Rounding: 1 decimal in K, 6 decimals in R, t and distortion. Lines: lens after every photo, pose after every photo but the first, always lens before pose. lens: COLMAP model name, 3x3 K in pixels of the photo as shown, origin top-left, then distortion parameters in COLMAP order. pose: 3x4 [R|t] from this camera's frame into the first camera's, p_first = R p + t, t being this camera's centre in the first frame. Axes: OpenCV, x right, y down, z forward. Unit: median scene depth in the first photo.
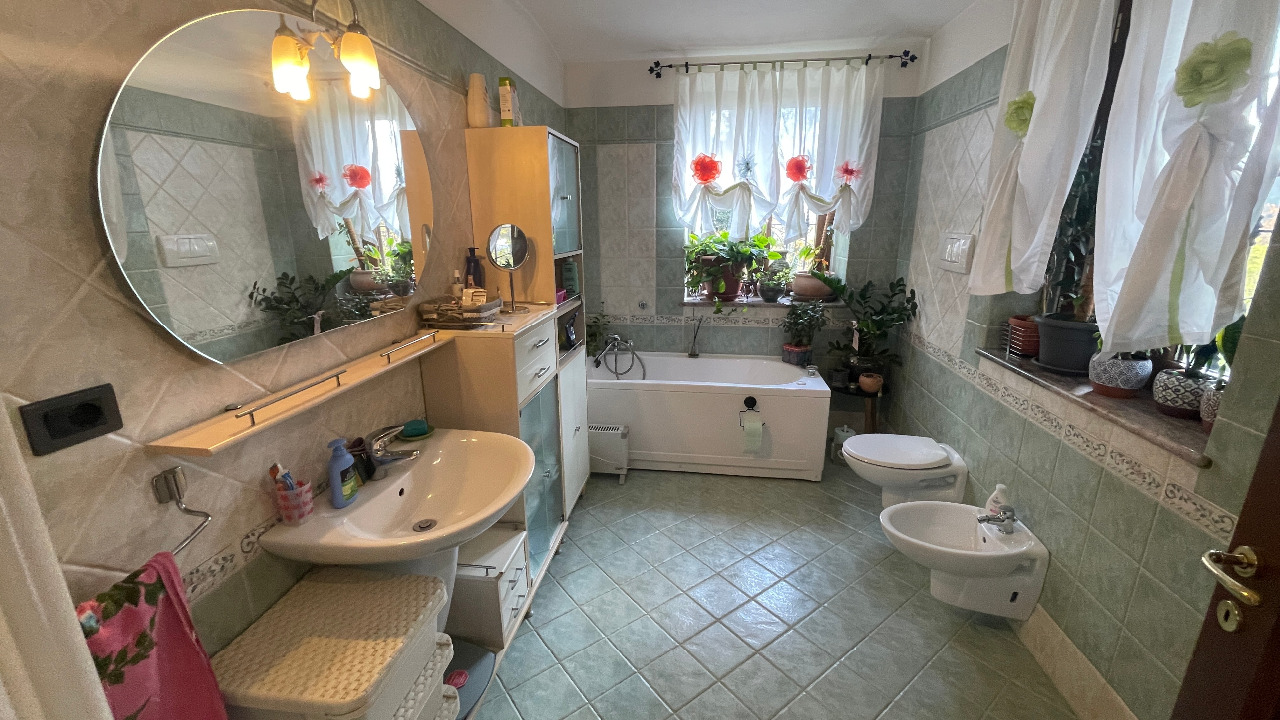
lens RADIAL K [[511.7, 0, 642.5], [0, 511.7, 351.2], [0, 0, 1]] dist [-0.005705, 0.001052]
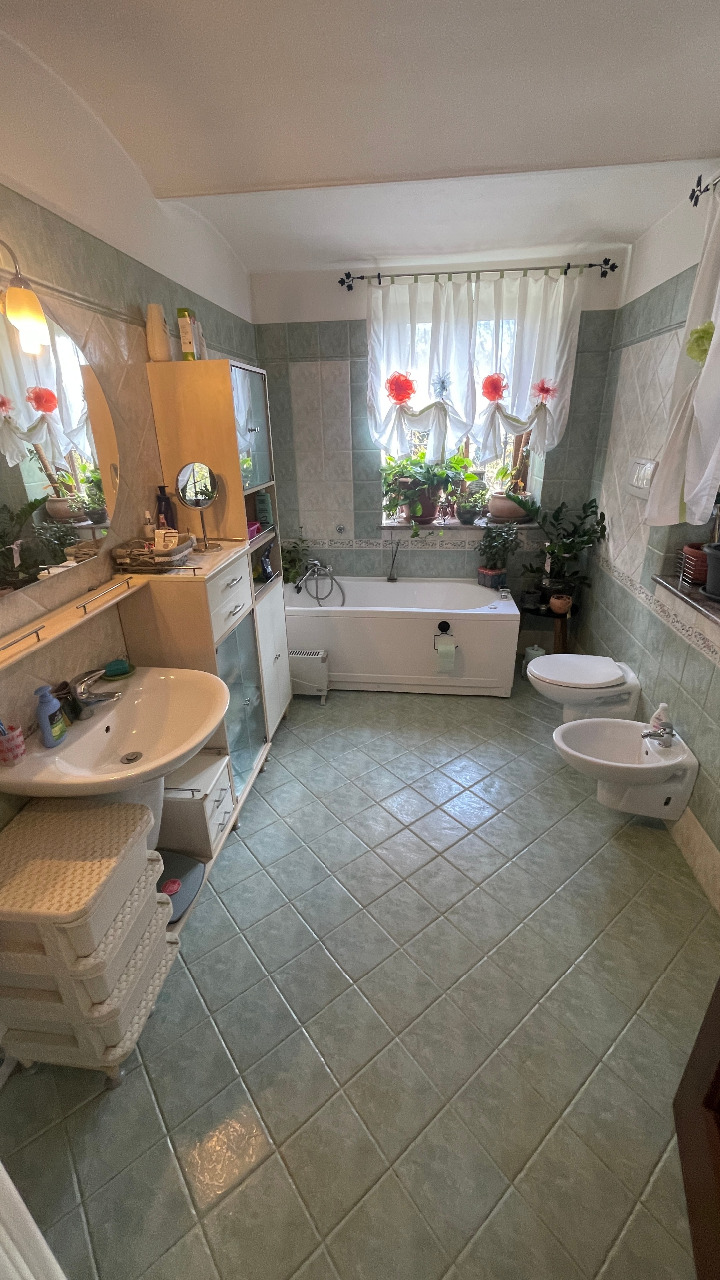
lens RADIAL K [[511.7, 0, 364.0], [0, 511.7, 626.7], [0, 0, 1]] dist [-0.005705, 0.001052]
pose [[0.999611, -0.021939, 0.017214, 0.029739], [0.019579, 0.991713, 0.126975, -0.033440], [-0.019857, -0.126589, 0.991757, -0.031279]]
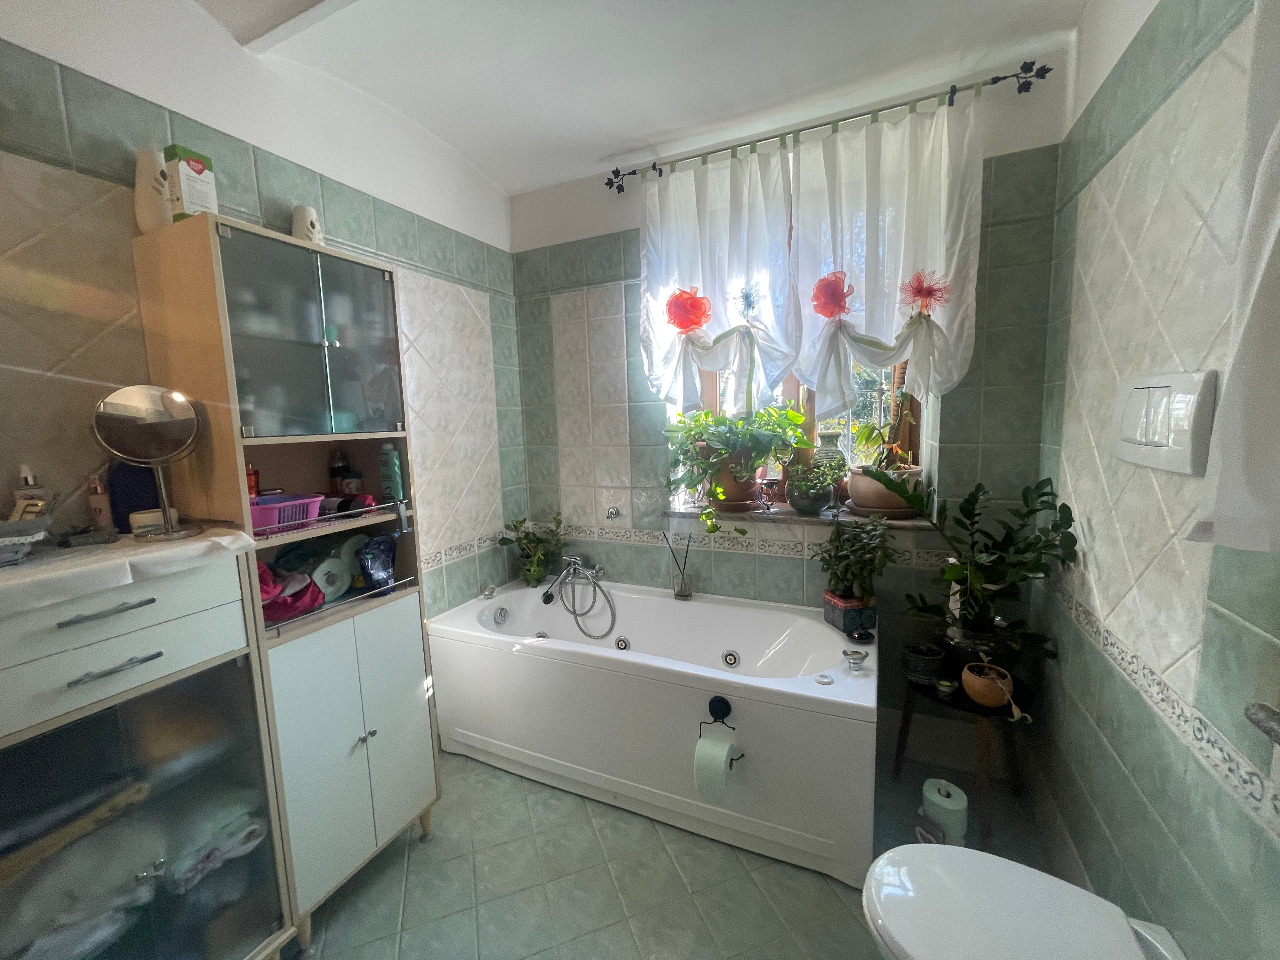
lens RADIAL K [[505.0, 0, 644.6], [0, 505.0, 478.0], [0, 0, 1]] dist [-0.005111, -0.000257]
pose [[0.956799, 0.008334, -0.290632, 0.291425], [-0.045577, 0.991531, -0.121613, -0.070941], [0.287157, 0.129605, 0.949075, 0.441848]]
